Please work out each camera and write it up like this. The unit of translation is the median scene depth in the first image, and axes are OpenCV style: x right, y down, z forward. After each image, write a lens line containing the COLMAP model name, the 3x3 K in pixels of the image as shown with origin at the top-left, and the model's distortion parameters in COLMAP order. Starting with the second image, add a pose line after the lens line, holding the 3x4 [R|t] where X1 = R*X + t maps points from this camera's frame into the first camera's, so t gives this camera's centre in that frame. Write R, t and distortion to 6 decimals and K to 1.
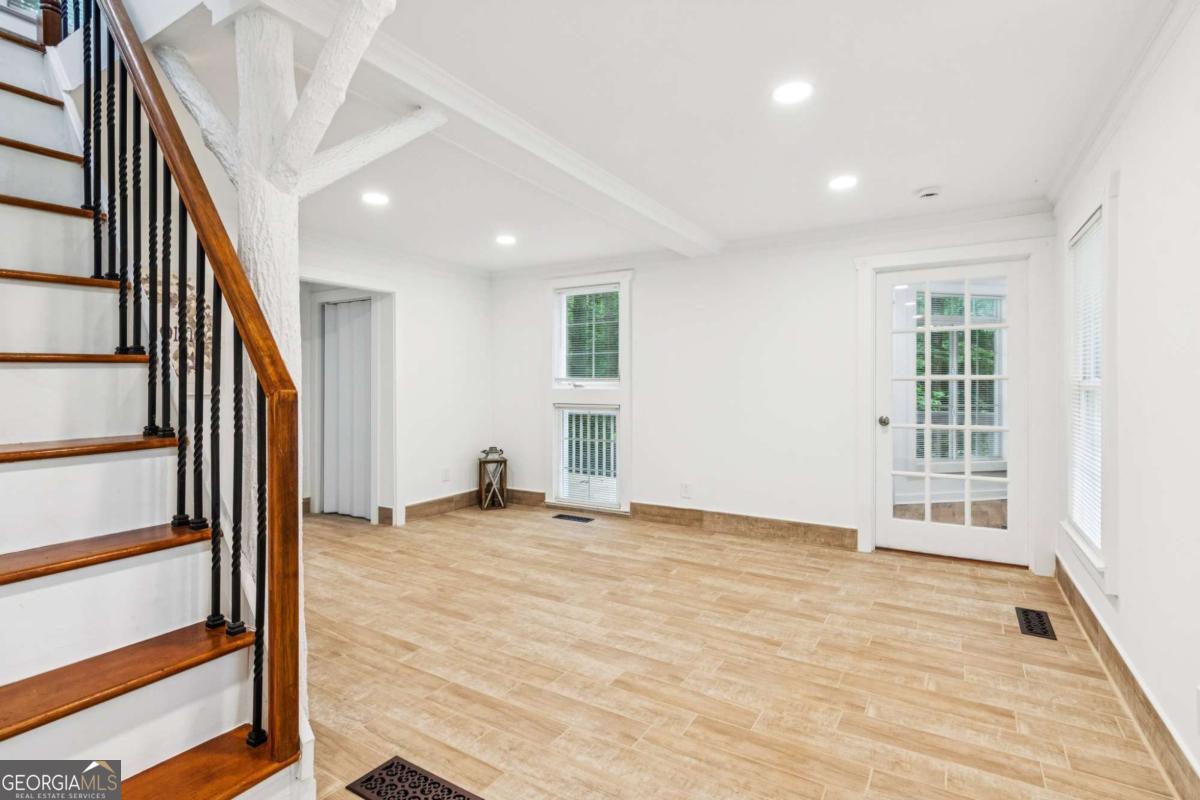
lens RADIAL K [[582.9, 0, 602.6], [0, 582.9, 388.1], [0, 0, 1]] dist [0.001323, -0.000048]
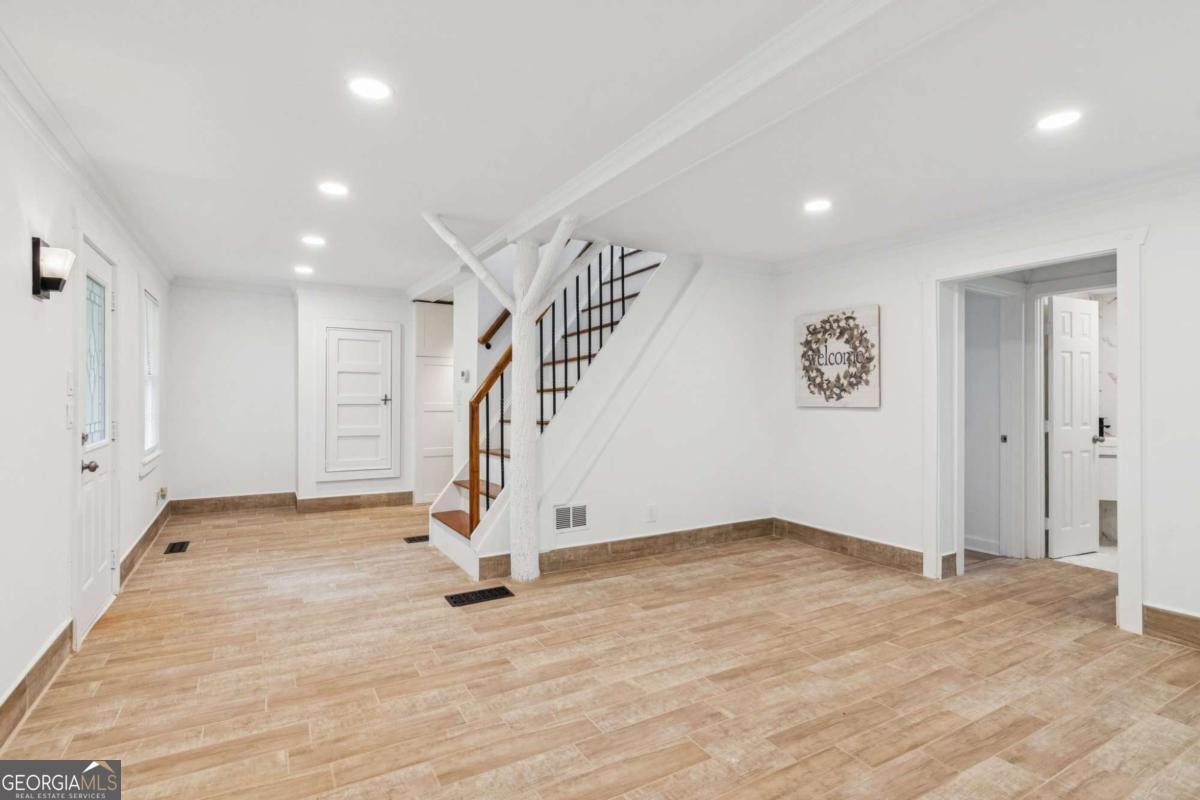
lens RADIAL K [[581.2, 0, 602.4], [0, 581.2, 396.4], [0, 0, 1]] dist [0.000617, 0.000892]
pose [[-0.474836, -0.004505, -0.880063, 0.543838], [-0.003344, 0.999989, -0.003315, -0.004653], [0.880068, 0.001369, -0.474846, 0.993040]]
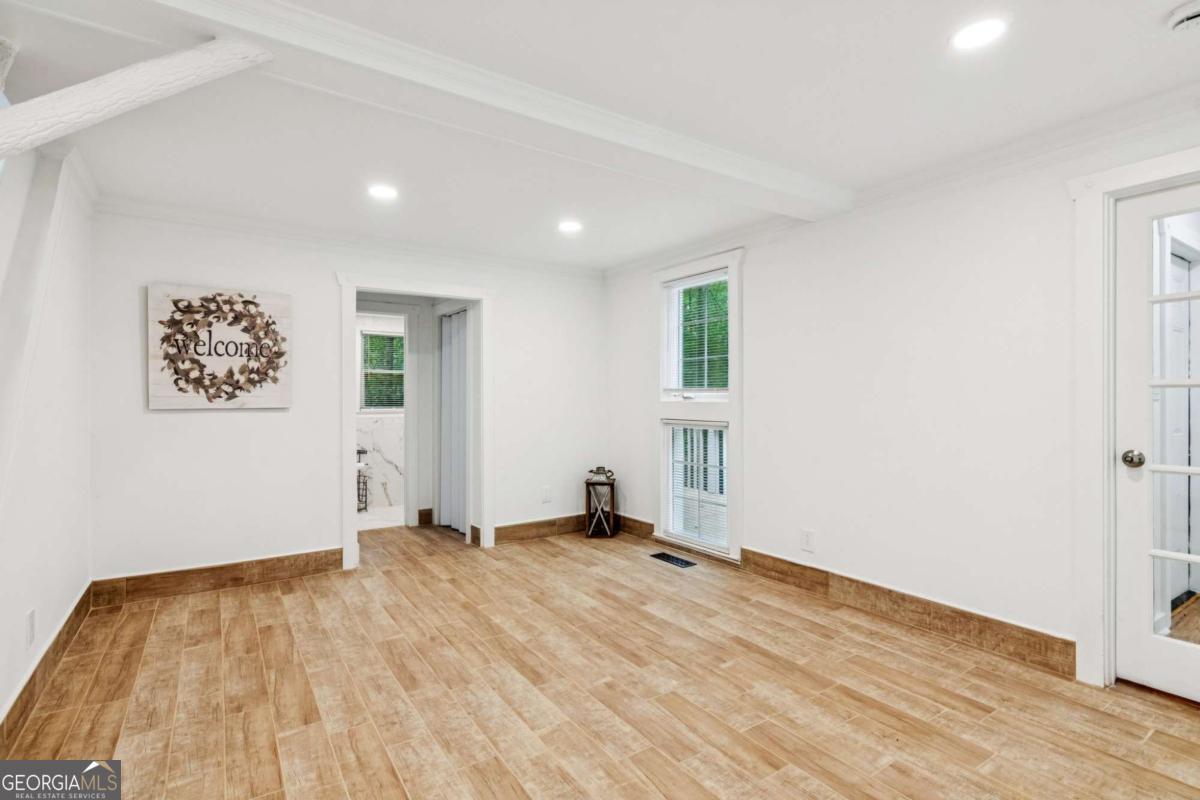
lens RADIAL K [[581.2, 0, 602.4], [0, 581.2, 396.4], [0, 0, 1]] dist [0.000617, 0.000892]
pose [[0.909710, -0.003867, -0.415226, 0.255708], [0.002261, 0.999988, -0.004359, -0.003186], [0.415238, 0.003026, 0.909708, 0.278766]]
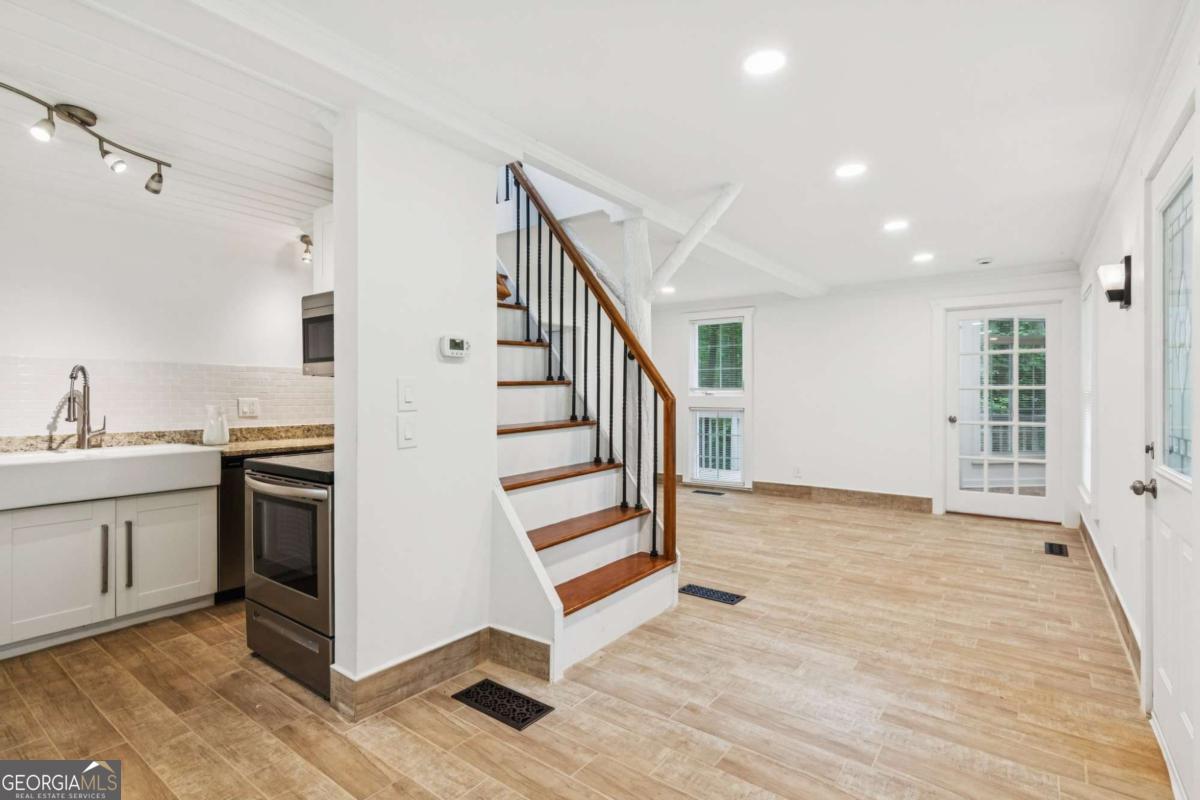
lens RADIAL K [[581.2, 0, 602.4], [0, 581.2, 396.4], [0, 0, 1]] dist [0.000617, 0.000892]
pose [[0.995404, -0.002072, -0.095744, -0.211353], [0.002337, 0.999994, 0.002661, -0.003016], [0.095738, -0.002873, 0.995402, -0.451167]]
